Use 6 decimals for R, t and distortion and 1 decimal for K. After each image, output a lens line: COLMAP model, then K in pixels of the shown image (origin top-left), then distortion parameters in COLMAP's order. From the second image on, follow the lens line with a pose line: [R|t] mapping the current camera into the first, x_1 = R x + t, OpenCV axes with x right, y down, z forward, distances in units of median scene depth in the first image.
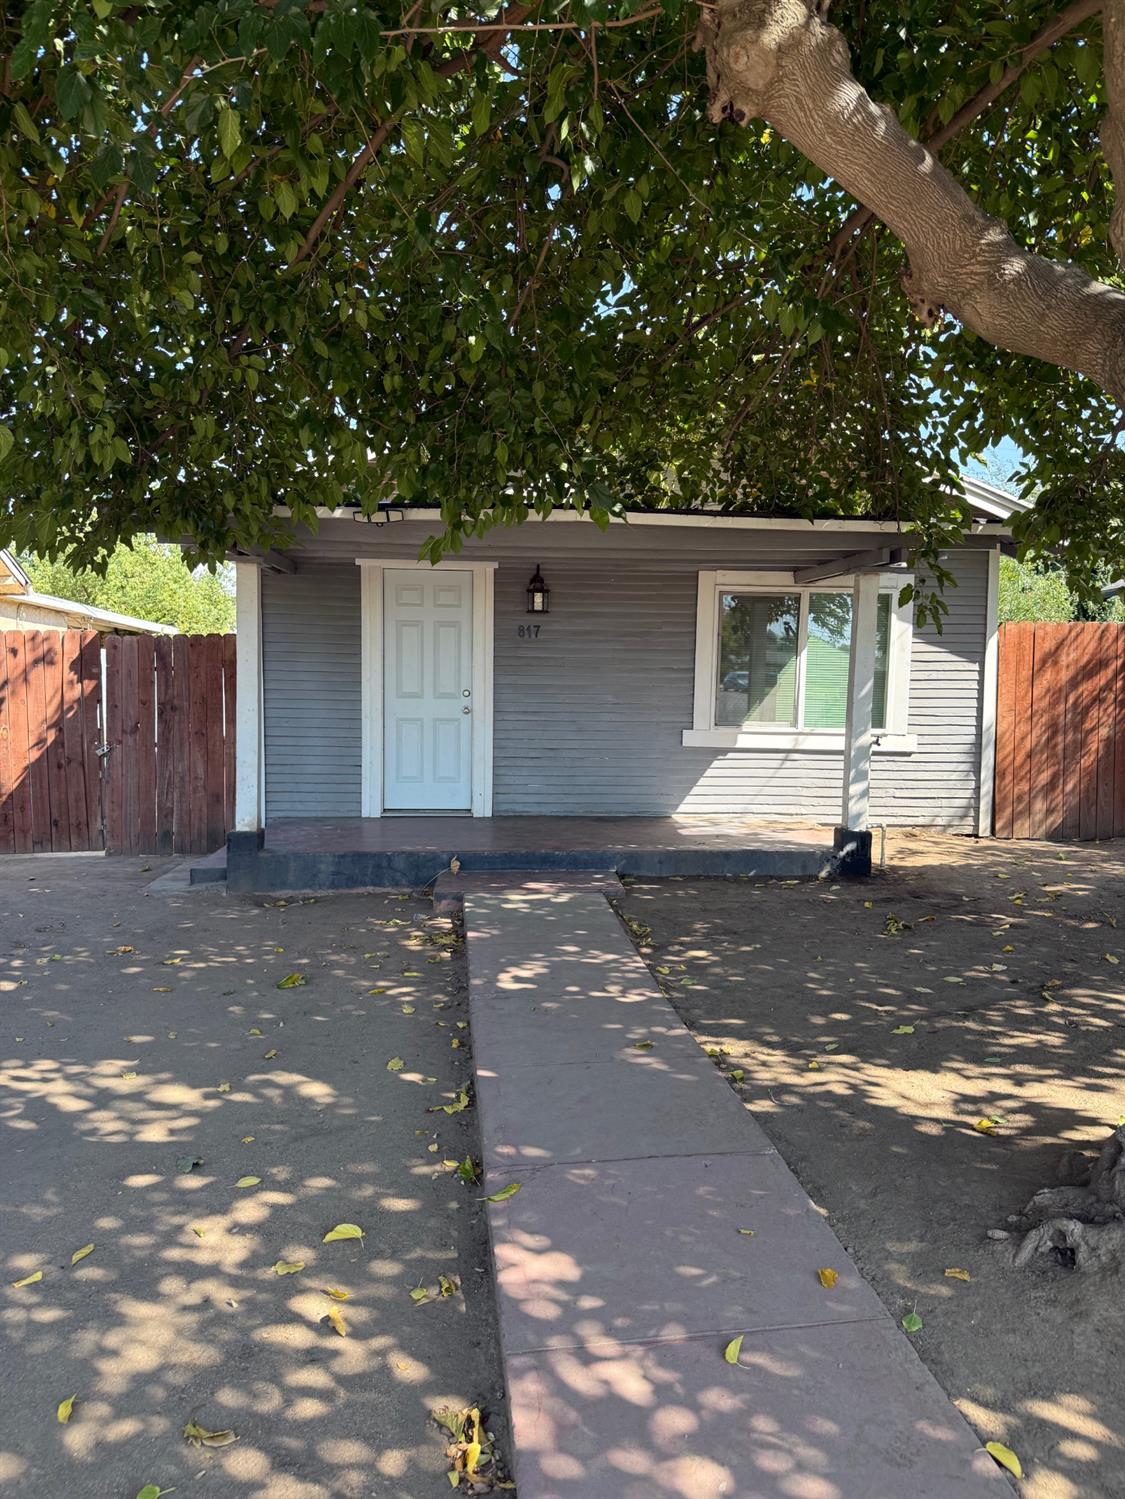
lens RADIAL K [[1051.4, 0, 563.6], [0, 1051.4, 756.0], [0, 0, 1]] dist [0.035906, -0.015859]
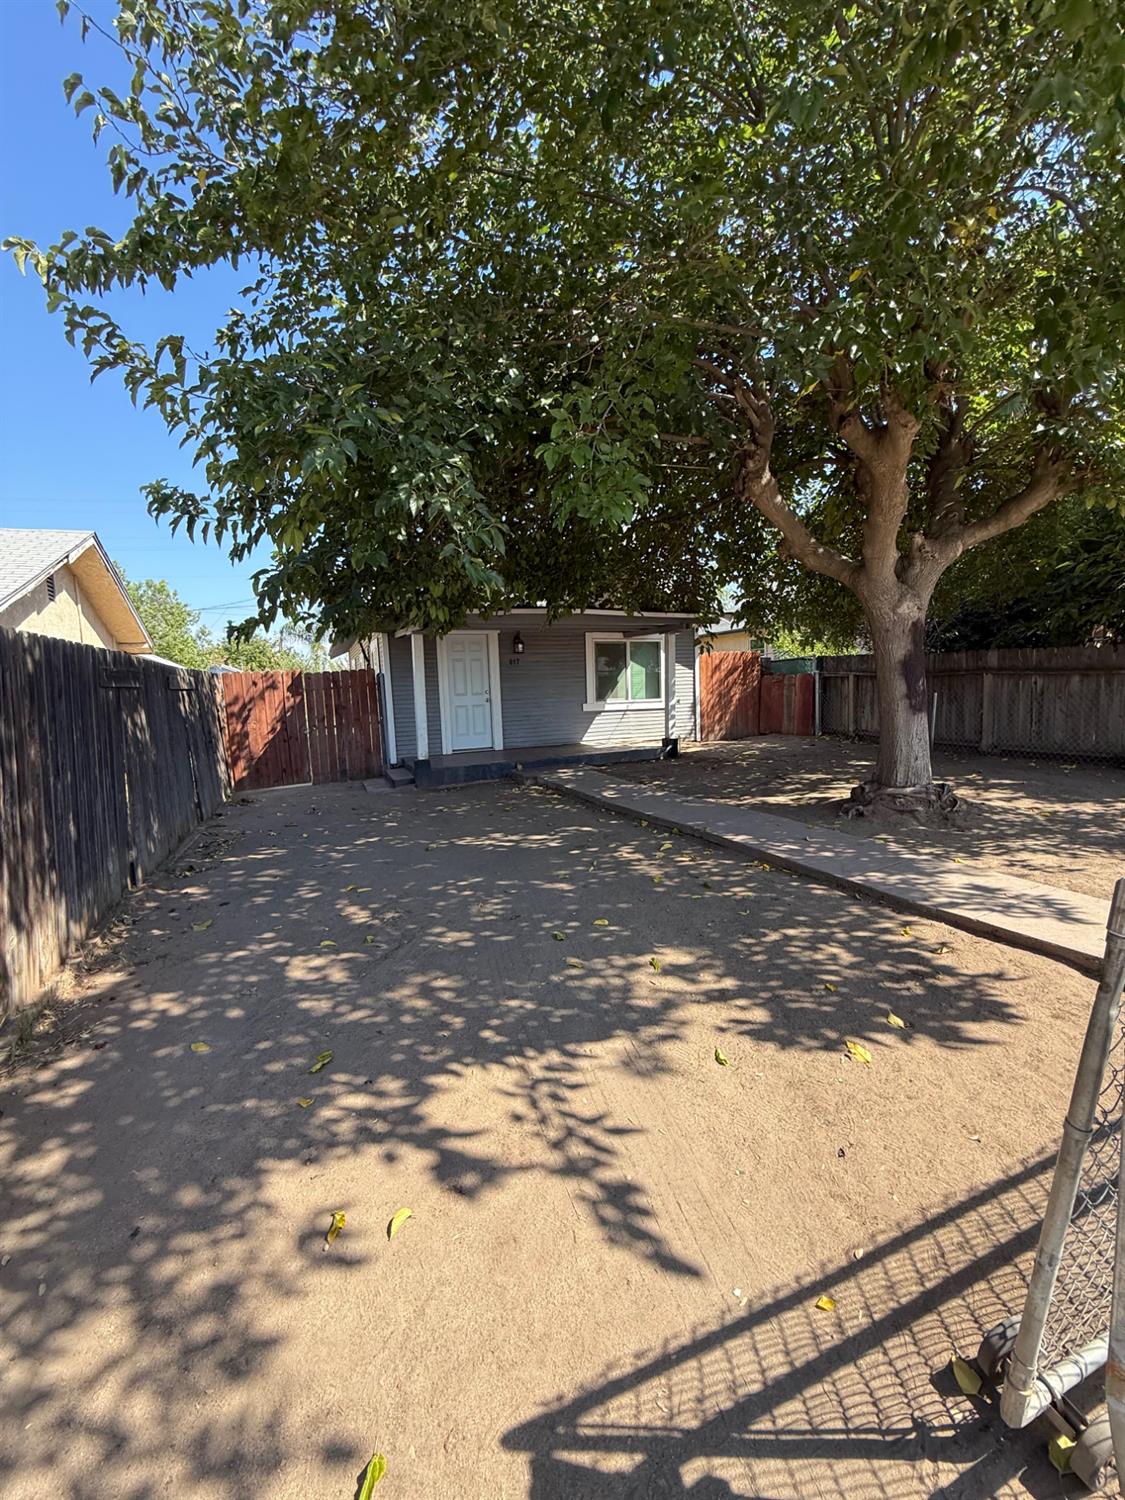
lens RADIAL K [[597.6, 0, 563.0], [0, 597.6, 754.0], [0, 0, 1]] dist [-0.016801, 0.000082]
pose [[0.940796, -0.083191, 0.328608, -0.358421], [0.073350, 0.996411, 0.042253, 0.024554], [-0.330943, -0.015648, 0.943521, -0.195766]]
